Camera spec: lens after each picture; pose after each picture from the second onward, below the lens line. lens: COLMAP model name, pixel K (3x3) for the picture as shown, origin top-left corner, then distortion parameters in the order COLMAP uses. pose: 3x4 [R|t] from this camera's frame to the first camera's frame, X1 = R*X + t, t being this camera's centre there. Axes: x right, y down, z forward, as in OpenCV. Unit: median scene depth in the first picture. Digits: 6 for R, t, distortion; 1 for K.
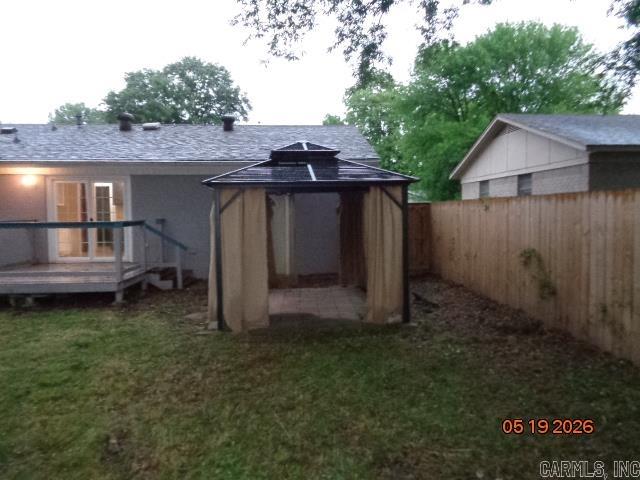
lens RADIAL K [[486.8, 0, 324.0], [0, 486.8, 238.1], [0, 0, 1]] dist [0.013764, 0.007177]
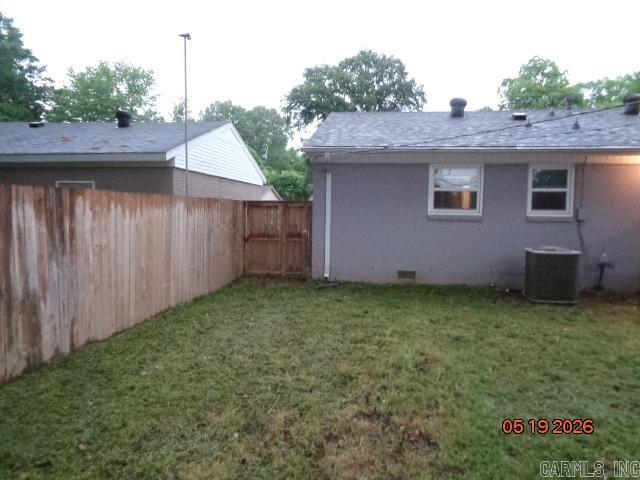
lens RADIAL K [[486.8, 0, 324.0], [0, 486.8, 238.1], [0, 0, 1]] dist [0.013764, 0.007177]
pose [[0.984250, 0.027828, -0.174578, -1.404650], [-0.026369, 0.999595, 0.010673, 0.005994], [0.174804, -0.005902, 0.984586, 0.081180]]
